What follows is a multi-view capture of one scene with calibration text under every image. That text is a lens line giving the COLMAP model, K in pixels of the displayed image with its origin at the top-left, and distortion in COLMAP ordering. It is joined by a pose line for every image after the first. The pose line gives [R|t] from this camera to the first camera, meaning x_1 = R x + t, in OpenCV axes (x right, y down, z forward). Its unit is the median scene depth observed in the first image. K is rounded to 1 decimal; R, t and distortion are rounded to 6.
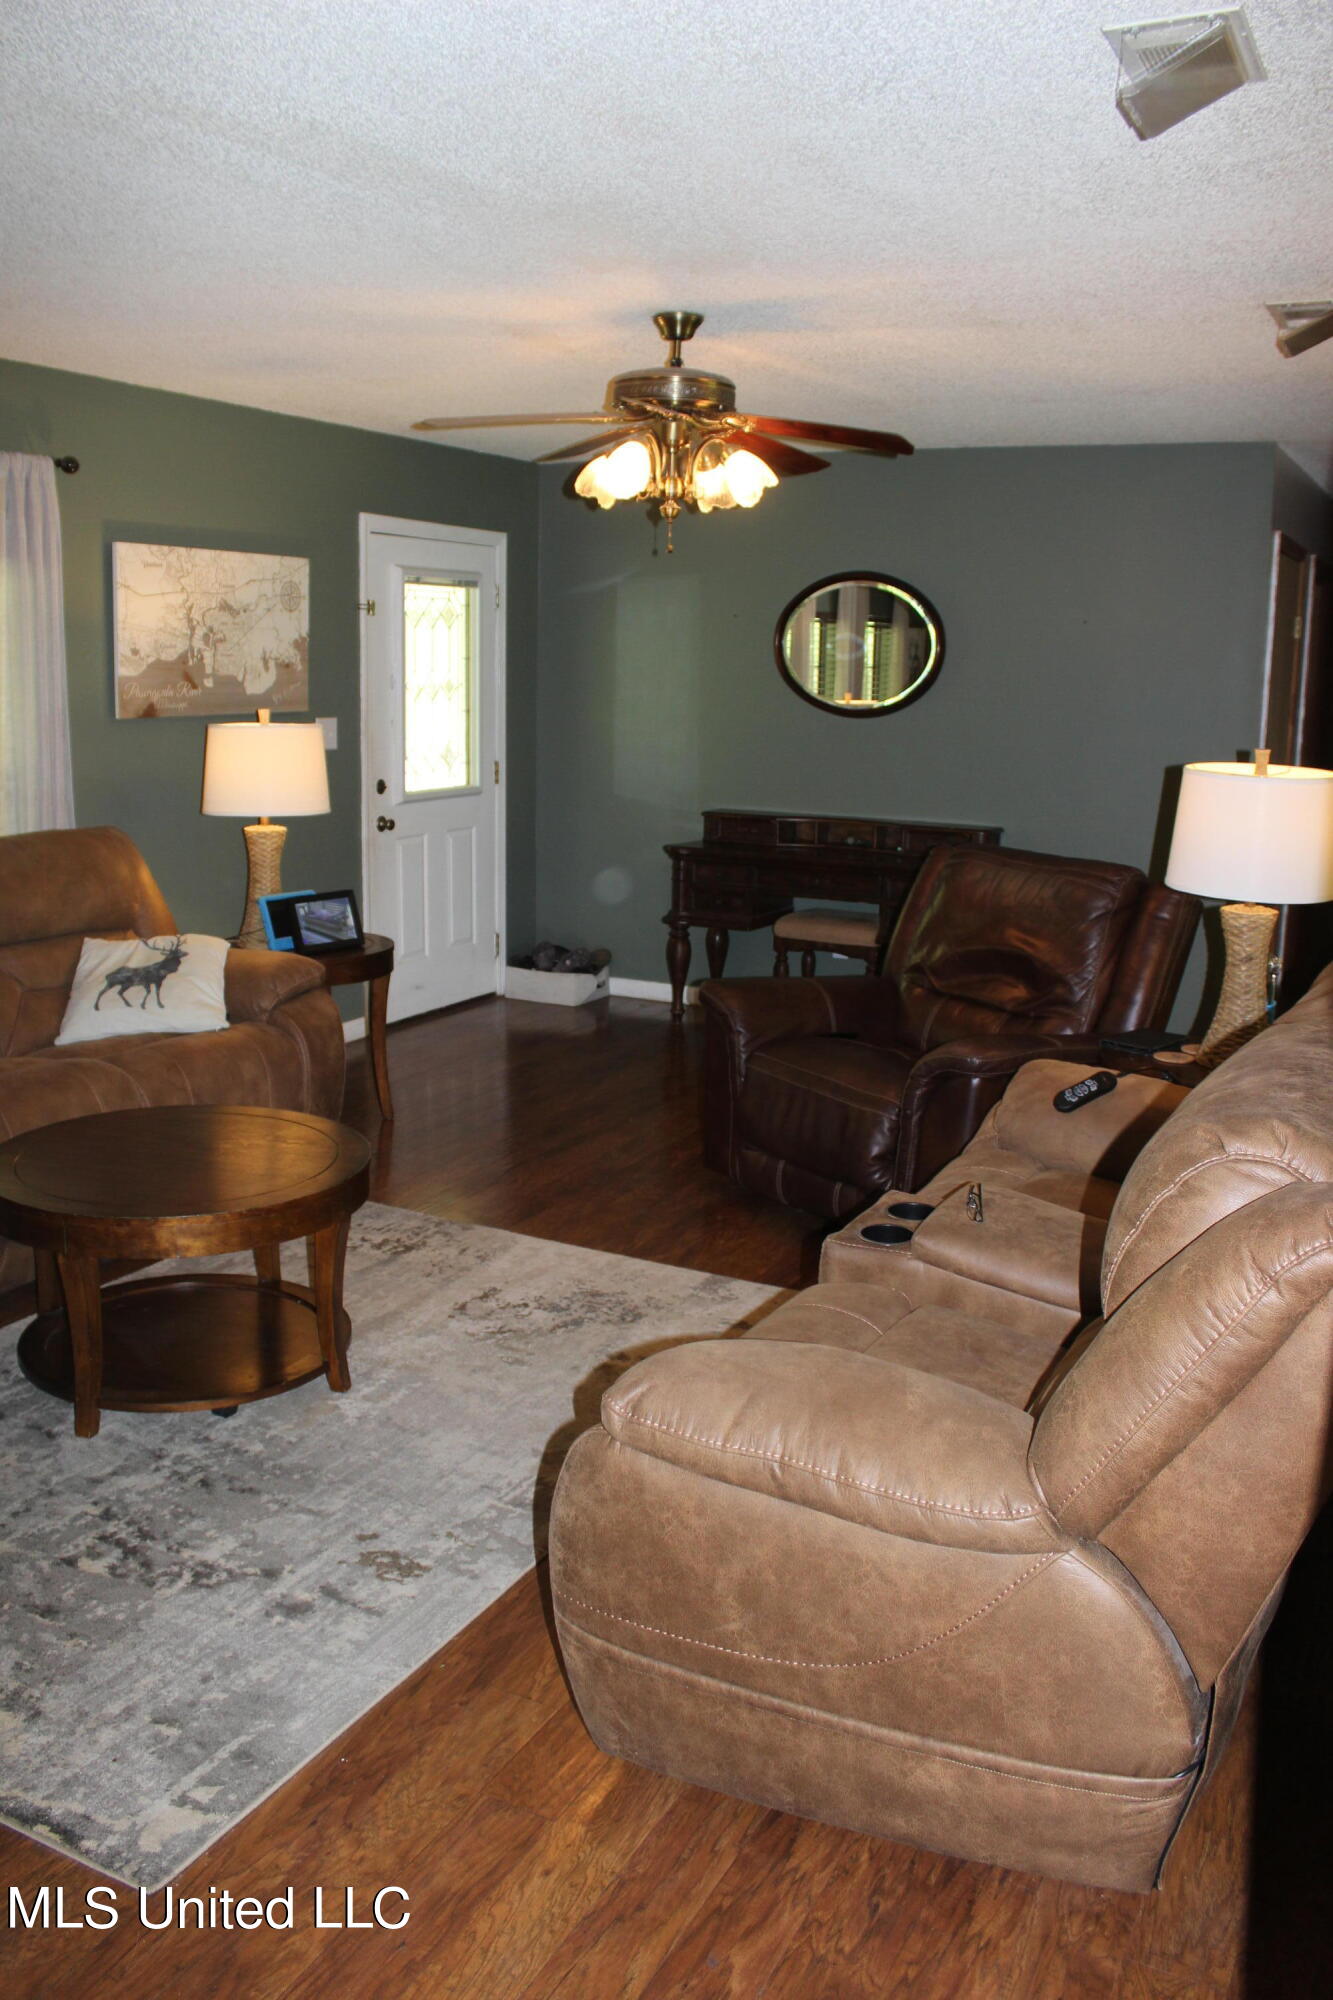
lens RADIAL K [[1638.9, 0, 634.8], [0, 1638.9, 985.6], [0, 0, 1]] dist [-0.170221, 0.141765]
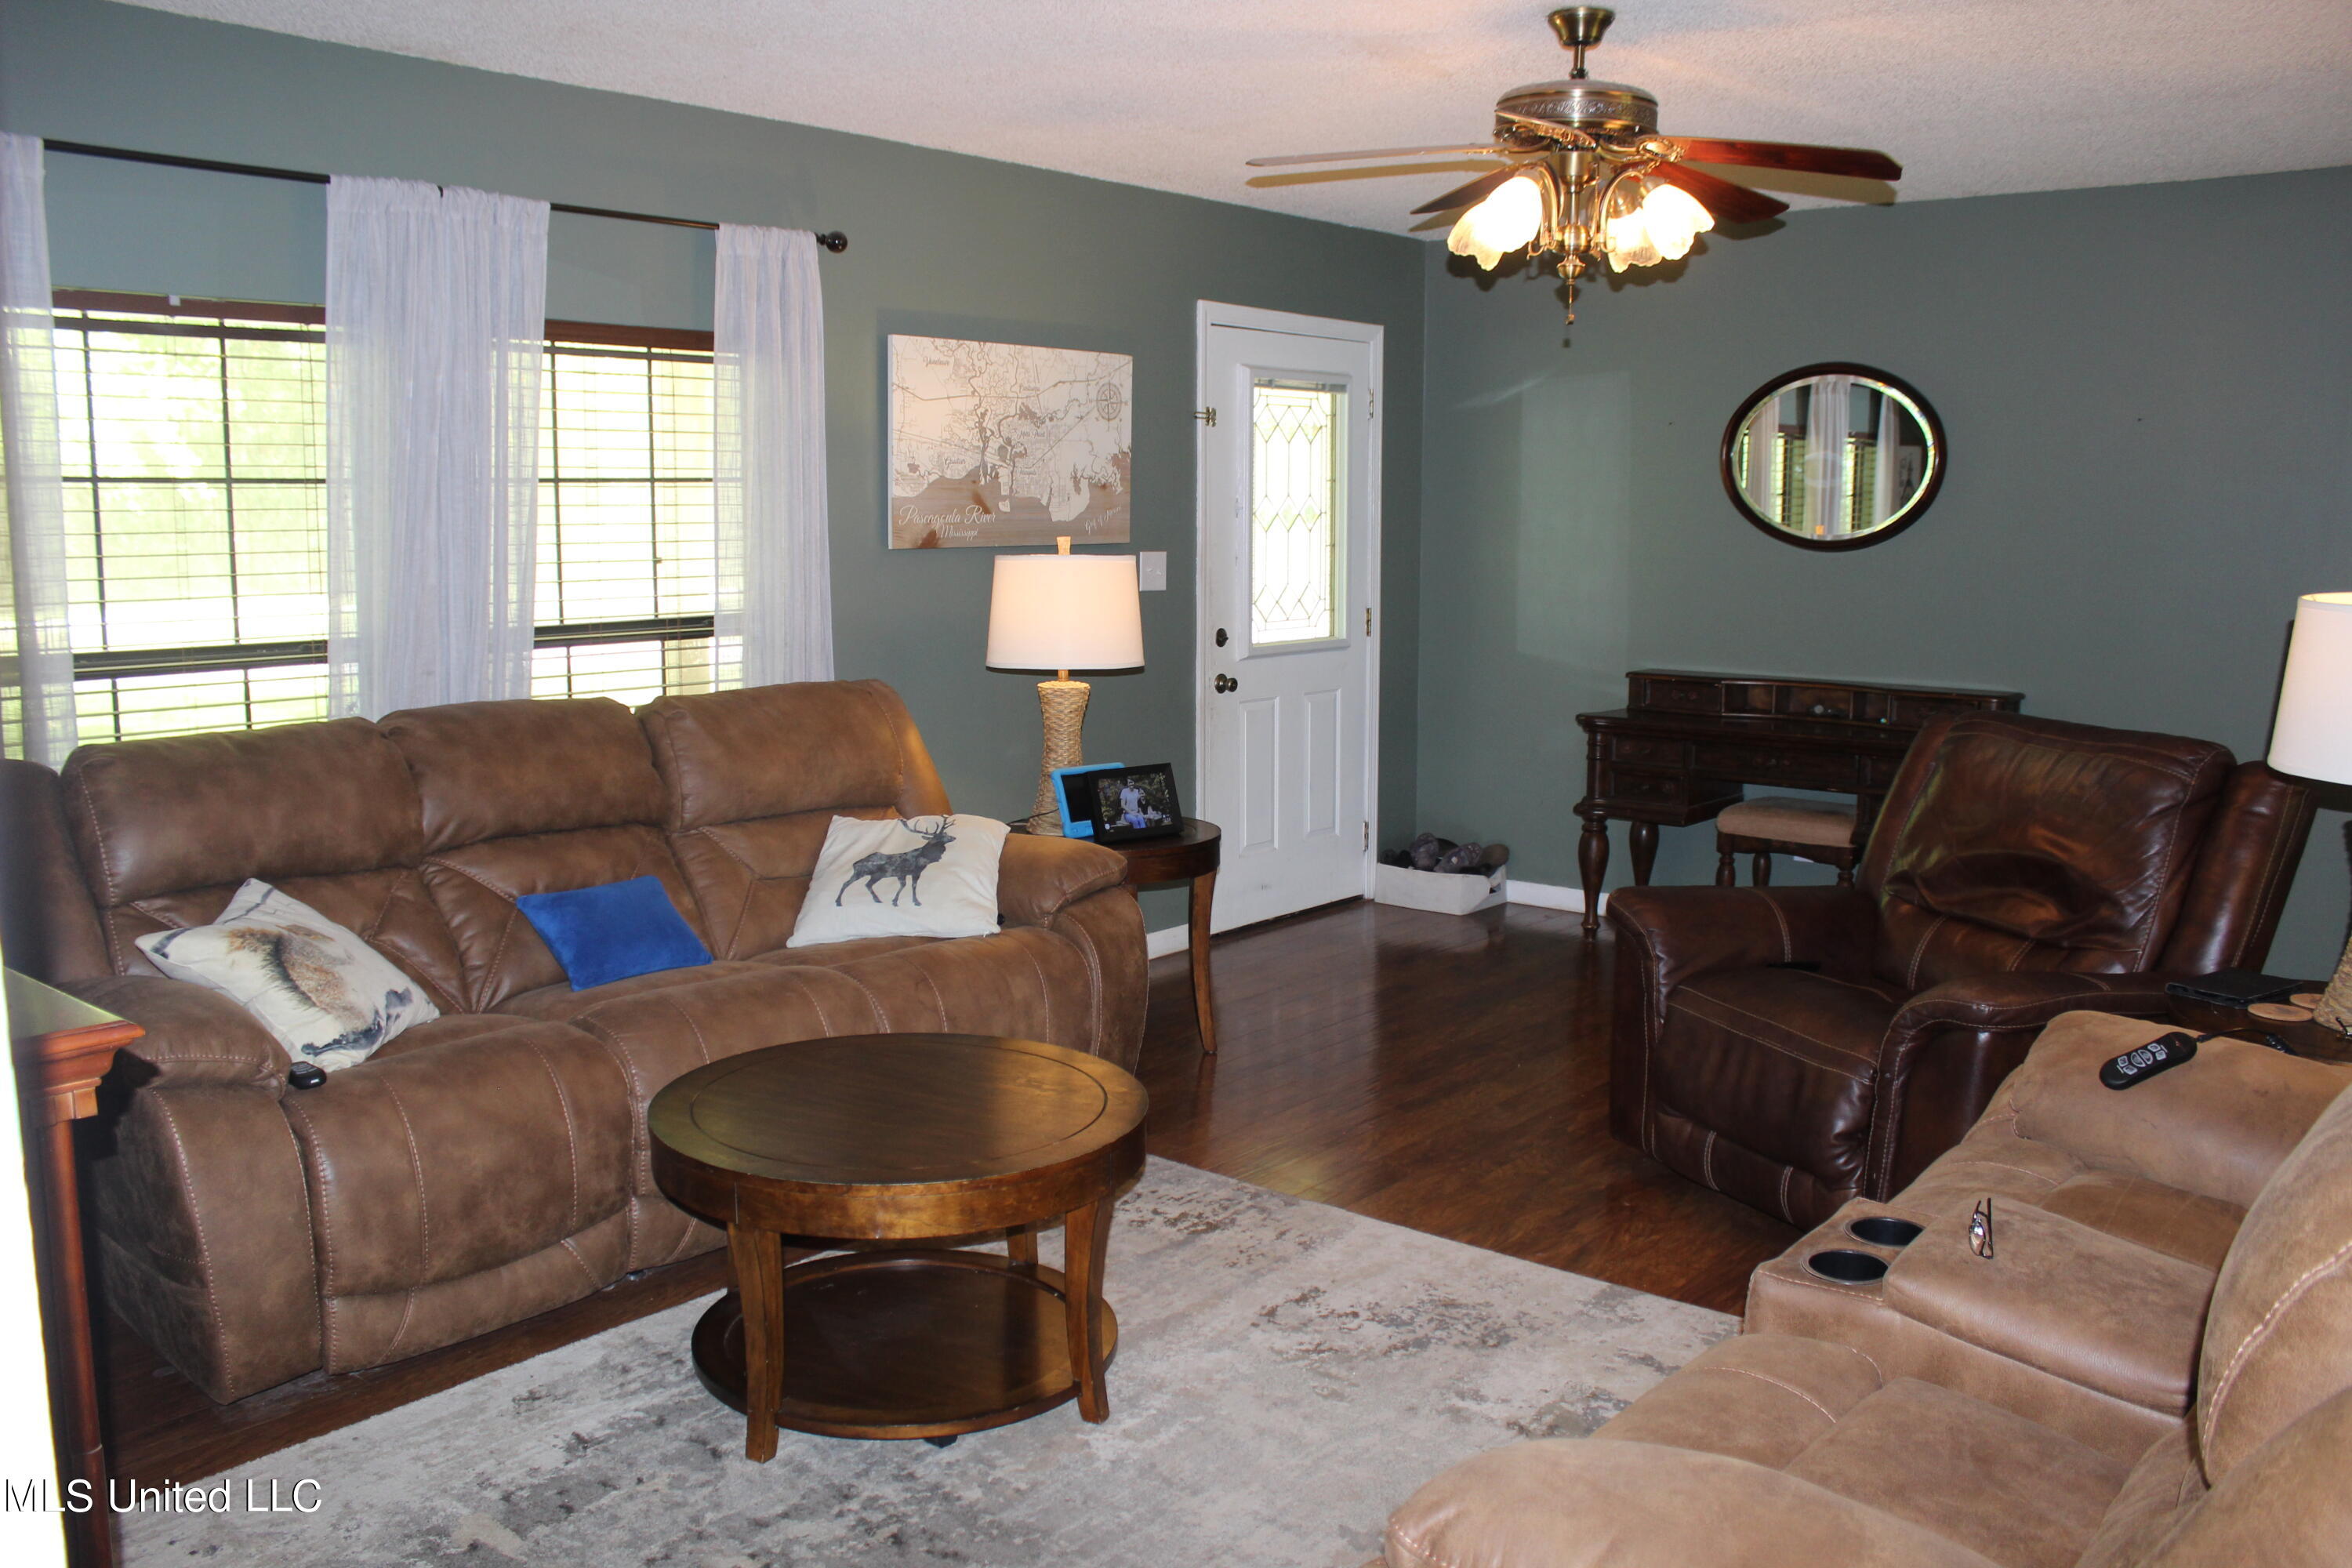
lens RADIAL K [[1927.4, 0, 1161.1], [0, 1927.4, 796.5], [0, 0, 1]] dist [-0.170221, 0.141765]
pose [[0.978478, 0.015950, -0.205732, 0.016104], [-0.025358, 0.998746, -0.043176, -0.001691], [0.204785, 0.047464, 0.977655, 0.081727]]
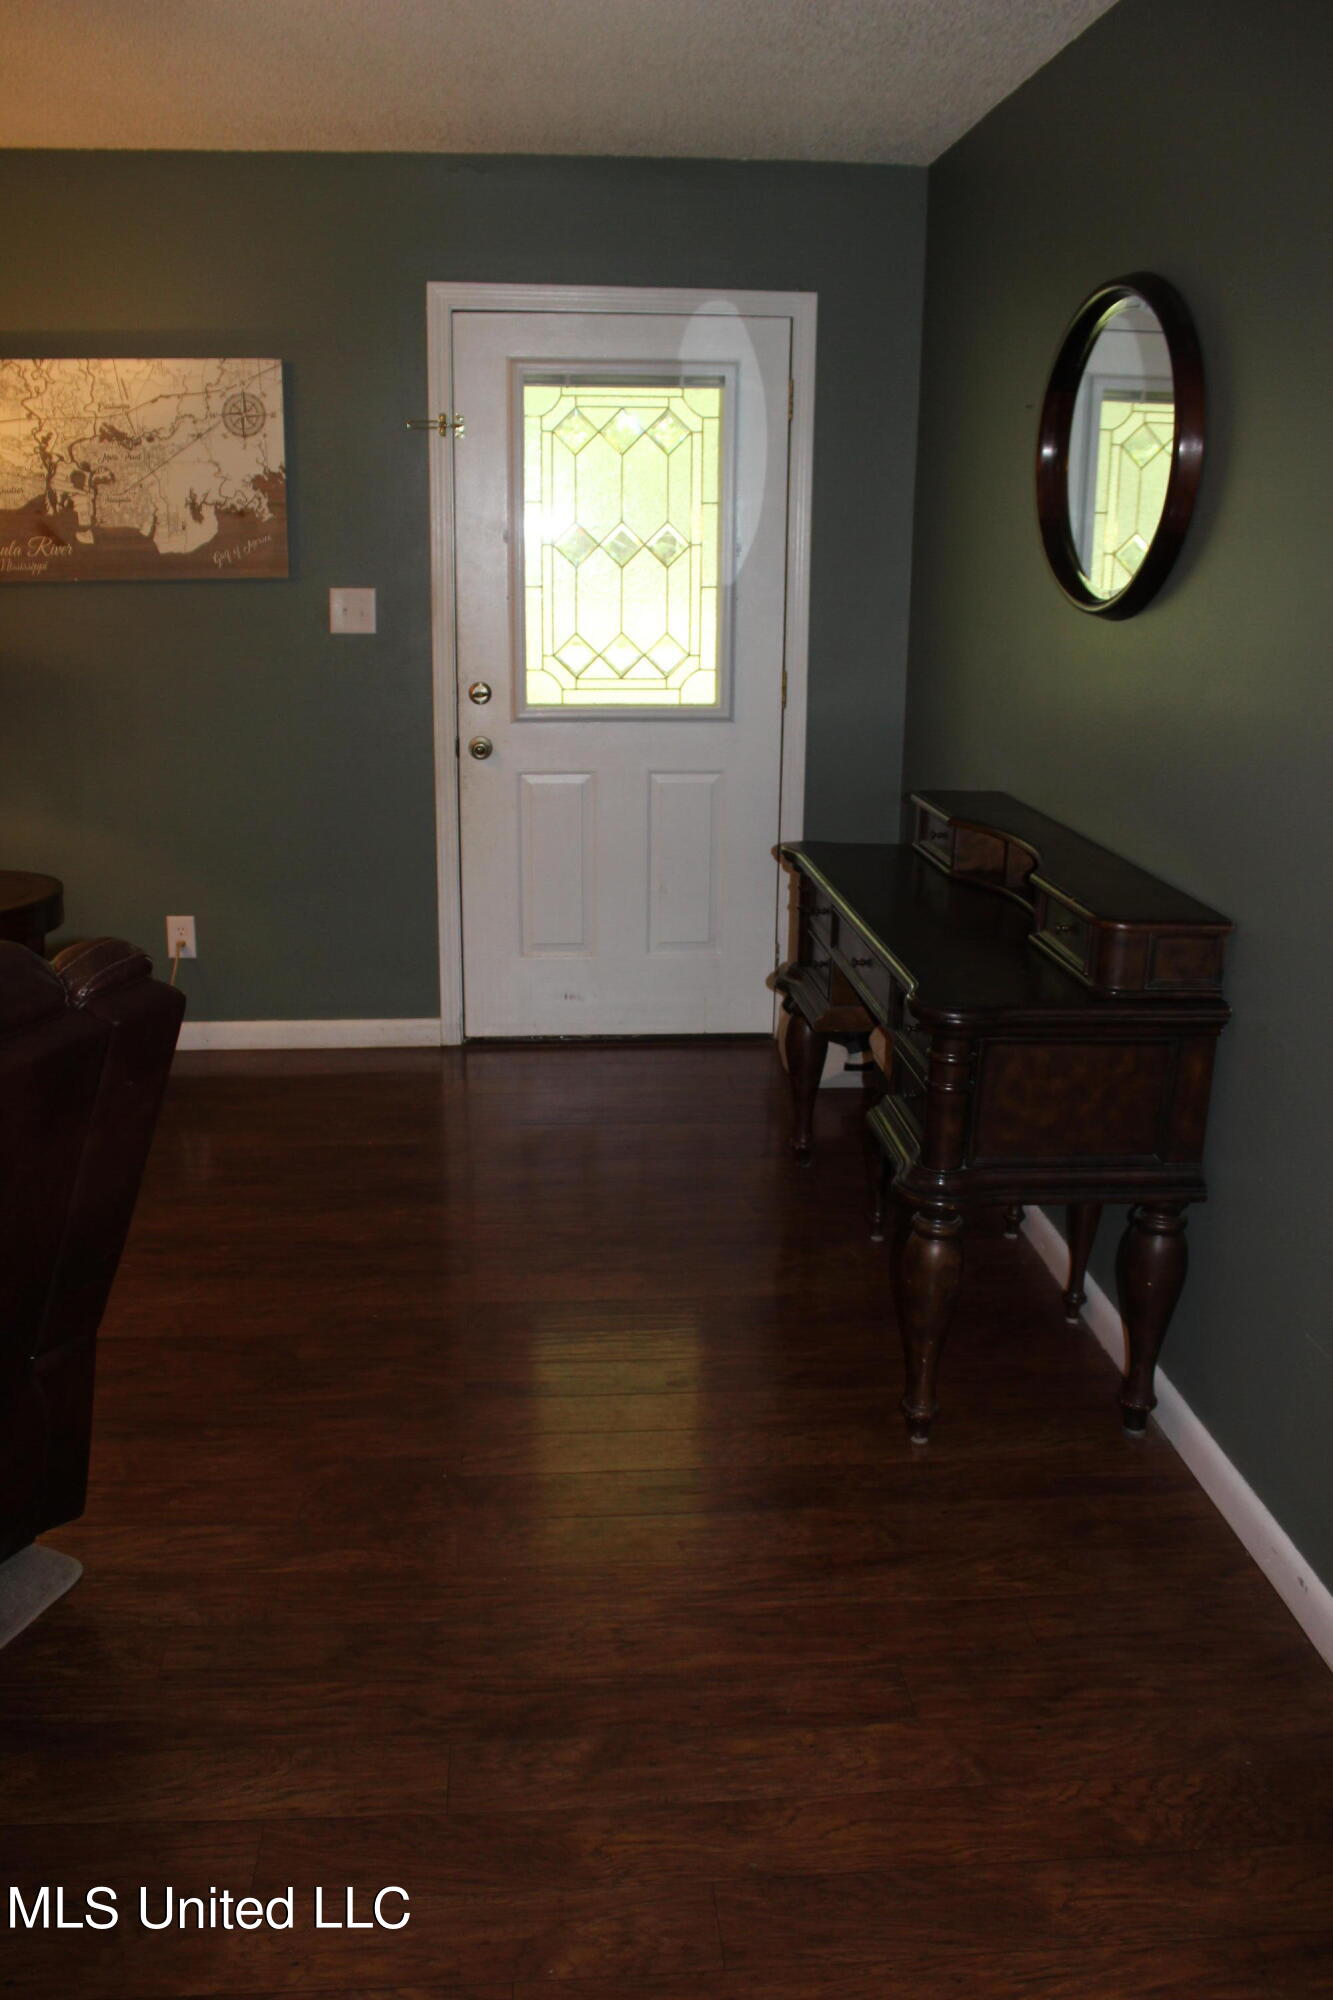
lens RADIAL K [[1638.9, 0, 634.8], [0, 1638.9, 985.6], [0, 0, 1]] dist [-0.170221, 0.141765]
pose [[0.545931, 0.214390, -0.809936, 0.578346], [-0.163457, 0.975385, 0.148007, -0.146712], [0.821730, 0.051588, 0.567537, 0.864787]]
